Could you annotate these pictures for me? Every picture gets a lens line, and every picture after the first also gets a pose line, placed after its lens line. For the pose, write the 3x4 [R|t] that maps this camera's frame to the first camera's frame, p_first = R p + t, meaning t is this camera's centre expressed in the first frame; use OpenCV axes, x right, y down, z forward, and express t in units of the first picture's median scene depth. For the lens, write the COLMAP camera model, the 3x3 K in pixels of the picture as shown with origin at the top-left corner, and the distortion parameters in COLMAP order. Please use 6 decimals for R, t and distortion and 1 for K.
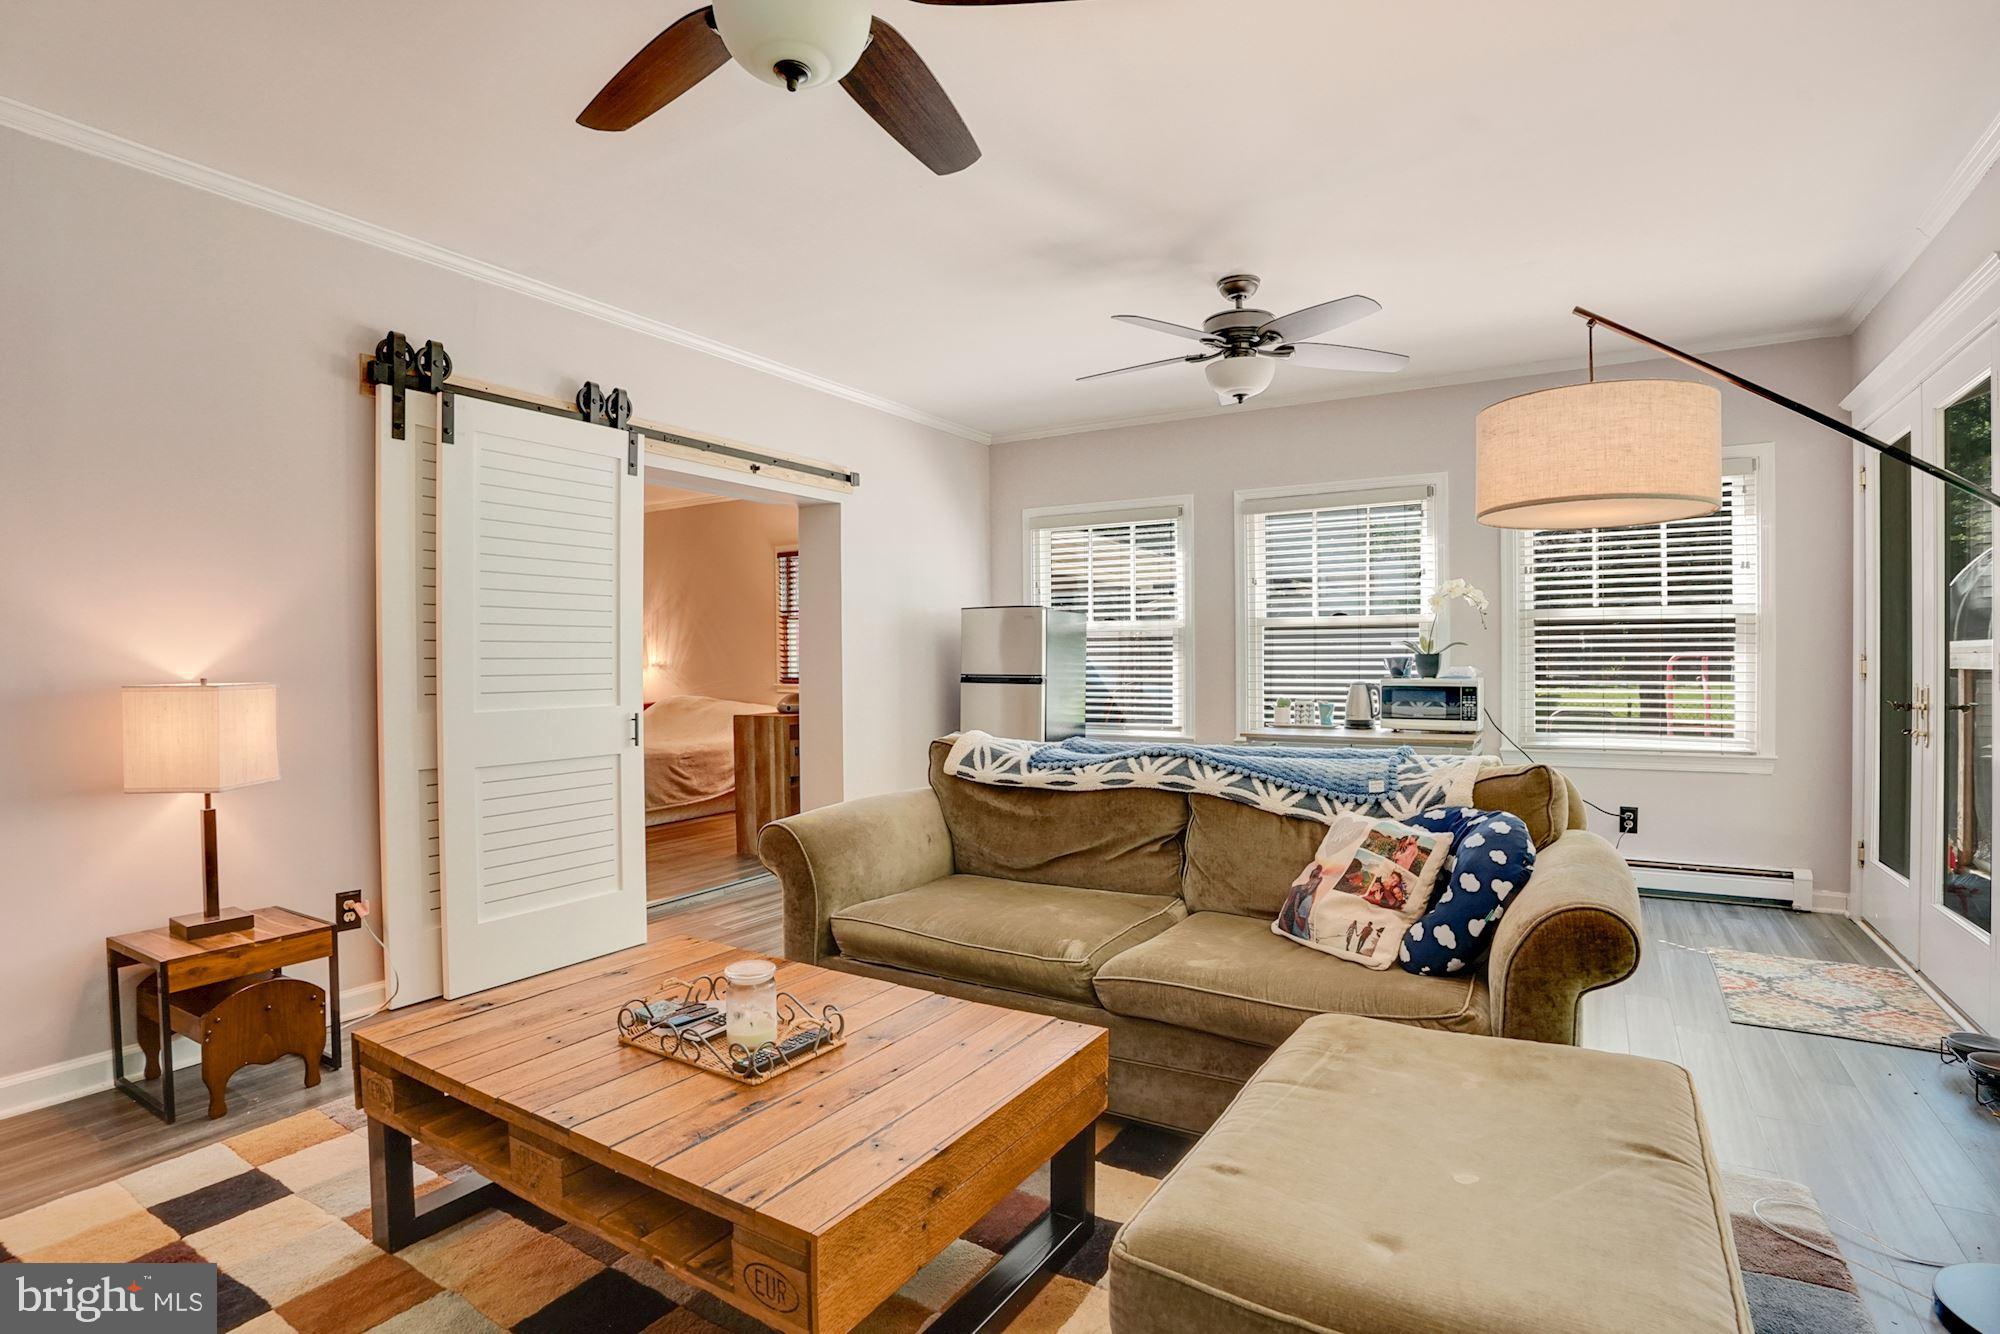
lens RADIAL K [[970.2, 0, 1000.0], [0, 970.2, 667.0], [0, 0, 1]] dist [-0.062613, 0.025862]
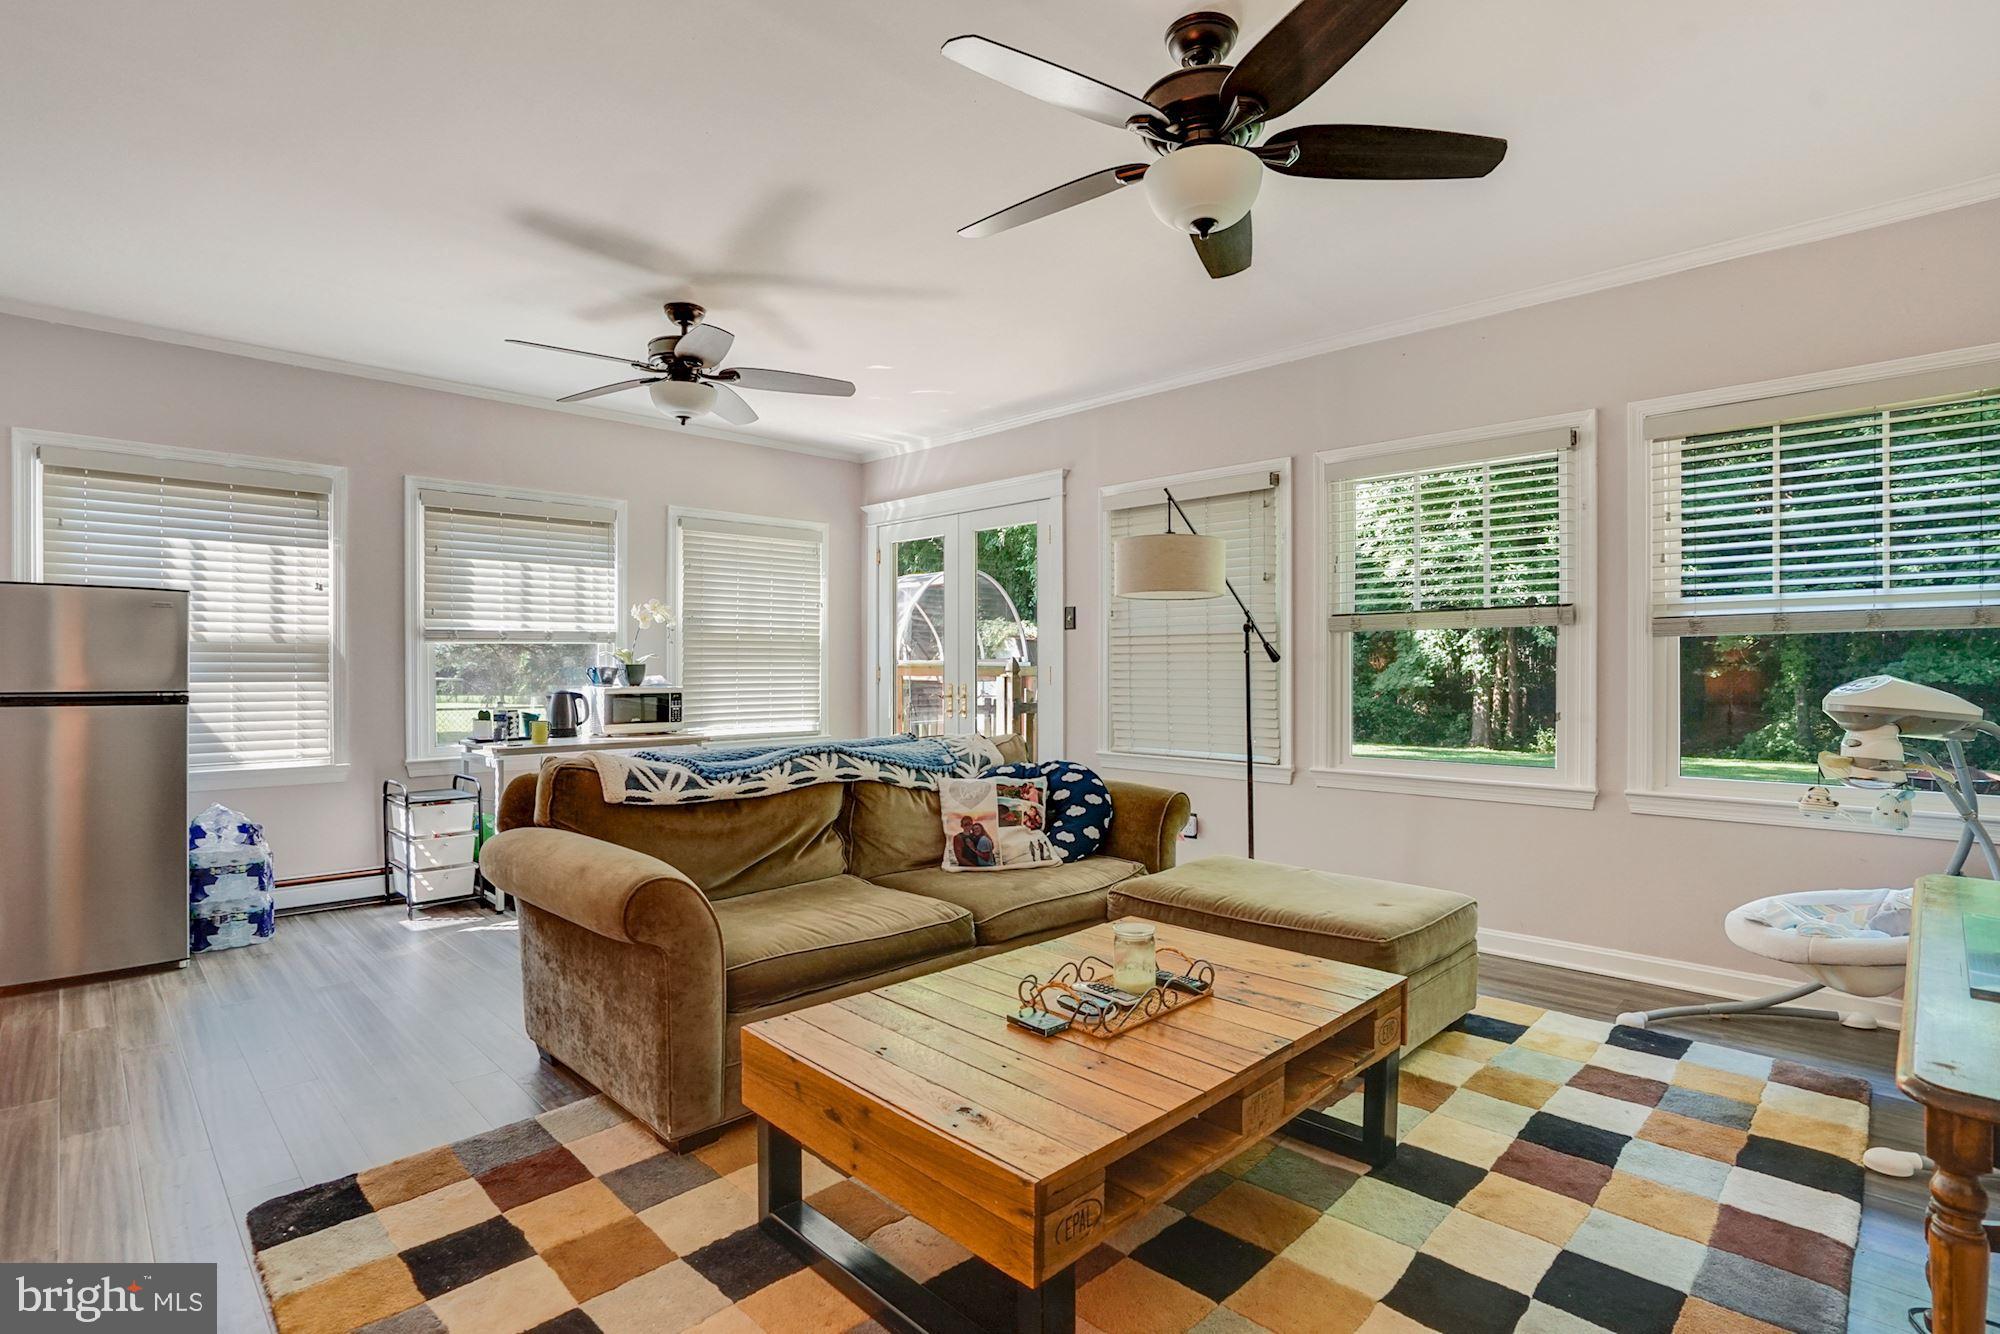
lens RADIAL K [[970.2, 0, 1000.0], [0, 970.2, 667.0], [0, 0, 1]] dist [-0.062613, 0.025862]
pose [[0.236774, 0.005295, 0.971550, -0.915158], [0.007150, 0.999949, -0.007192, 0.000273], [-0.971538, 0.008650, 0.236724, 0.554468]]
